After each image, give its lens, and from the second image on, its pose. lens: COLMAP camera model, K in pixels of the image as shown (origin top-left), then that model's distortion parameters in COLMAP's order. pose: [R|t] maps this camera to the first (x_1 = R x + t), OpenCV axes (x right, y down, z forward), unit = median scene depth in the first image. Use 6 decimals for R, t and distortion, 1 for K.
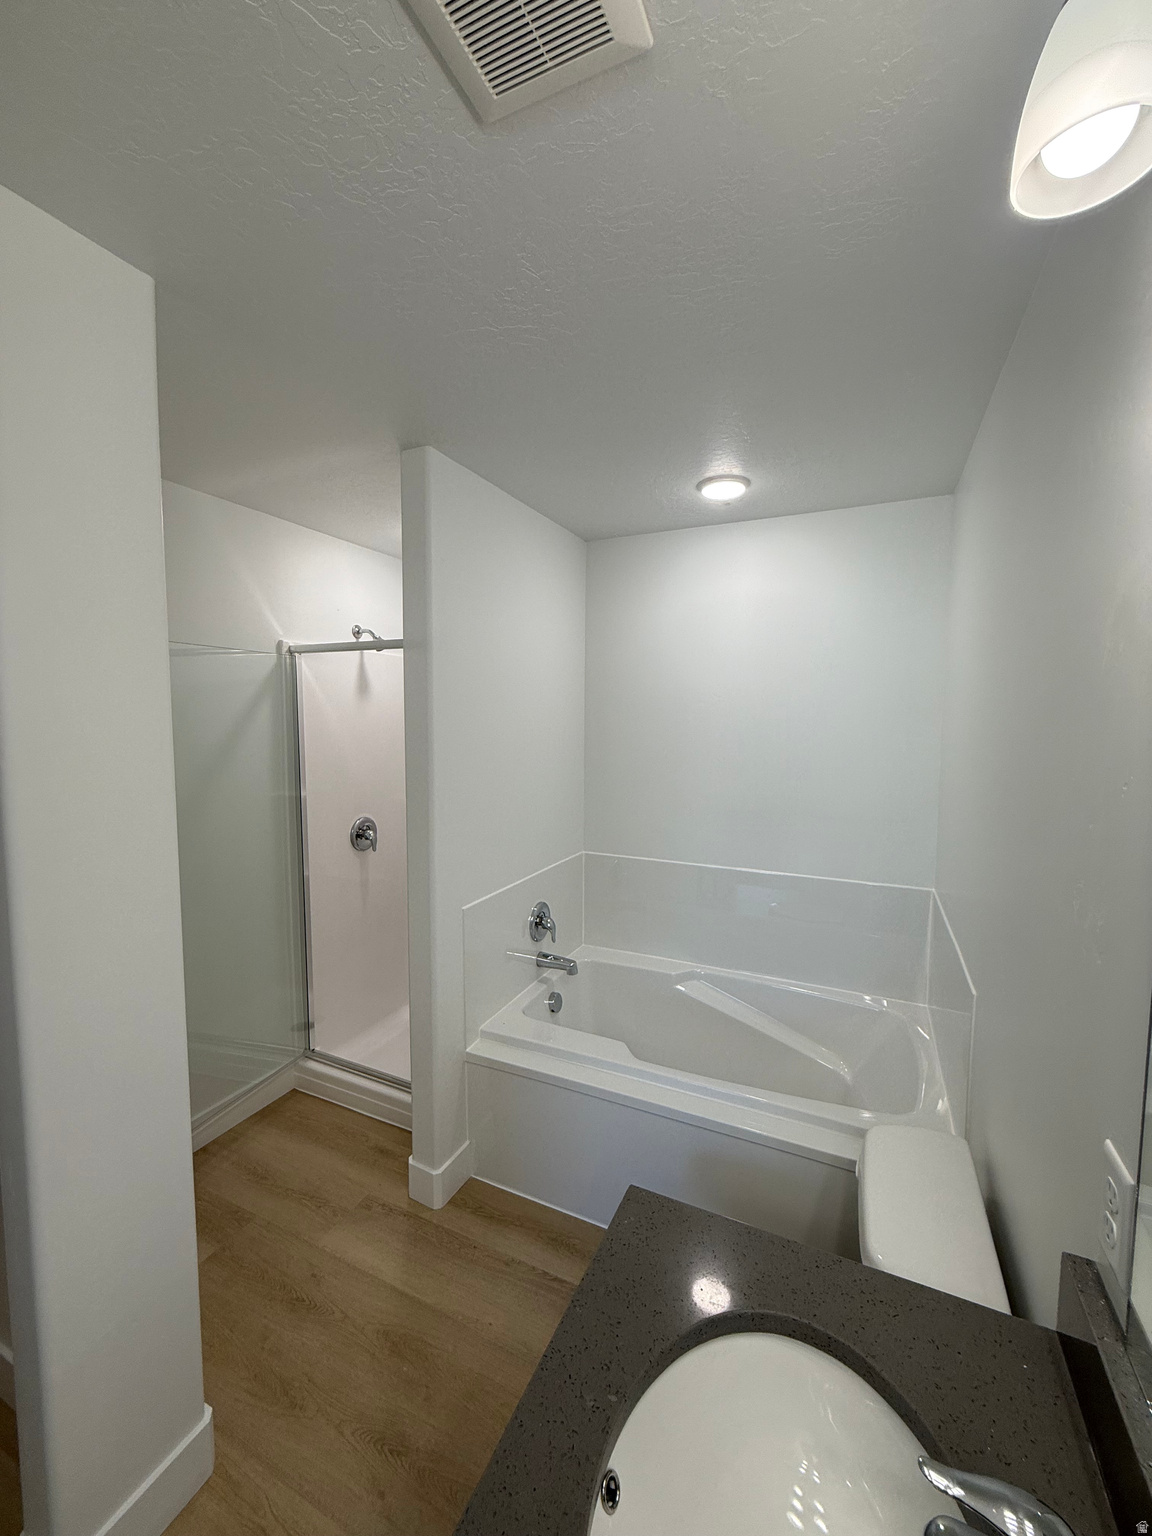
lens RADIAL K [[613.4, 0, 577.5], [0, 613.4, 764.1], [0, 0, 1]] dist [0.001043, 0.000056]
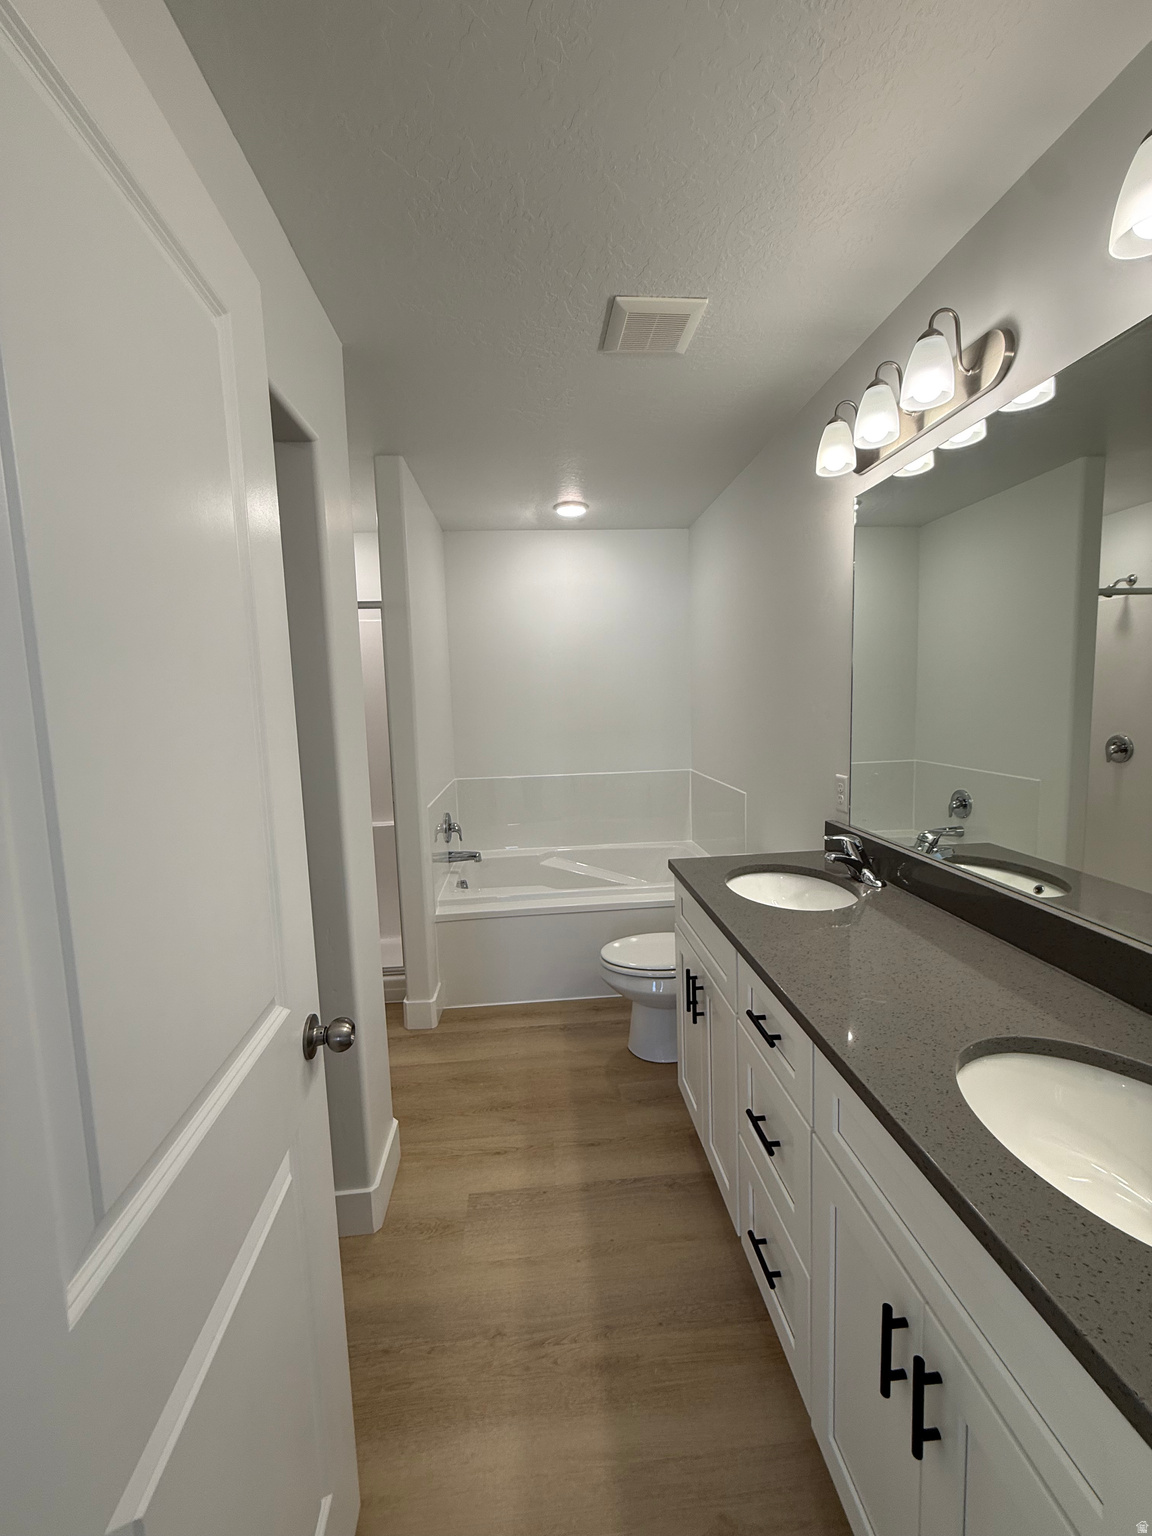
lens RADIAL K [[613.4, 0, 577.5], [0, 613.4, 764.1], [0, 0, 1]] dist [0.001043, 0.000056]
pose [[0.867519, -0.089084, 0.489362, -0.544538], [0.080188, 0.996010, 0.039160, 0.116732], [-0.490898, 0.005269, 0.871201, -0.320619]]
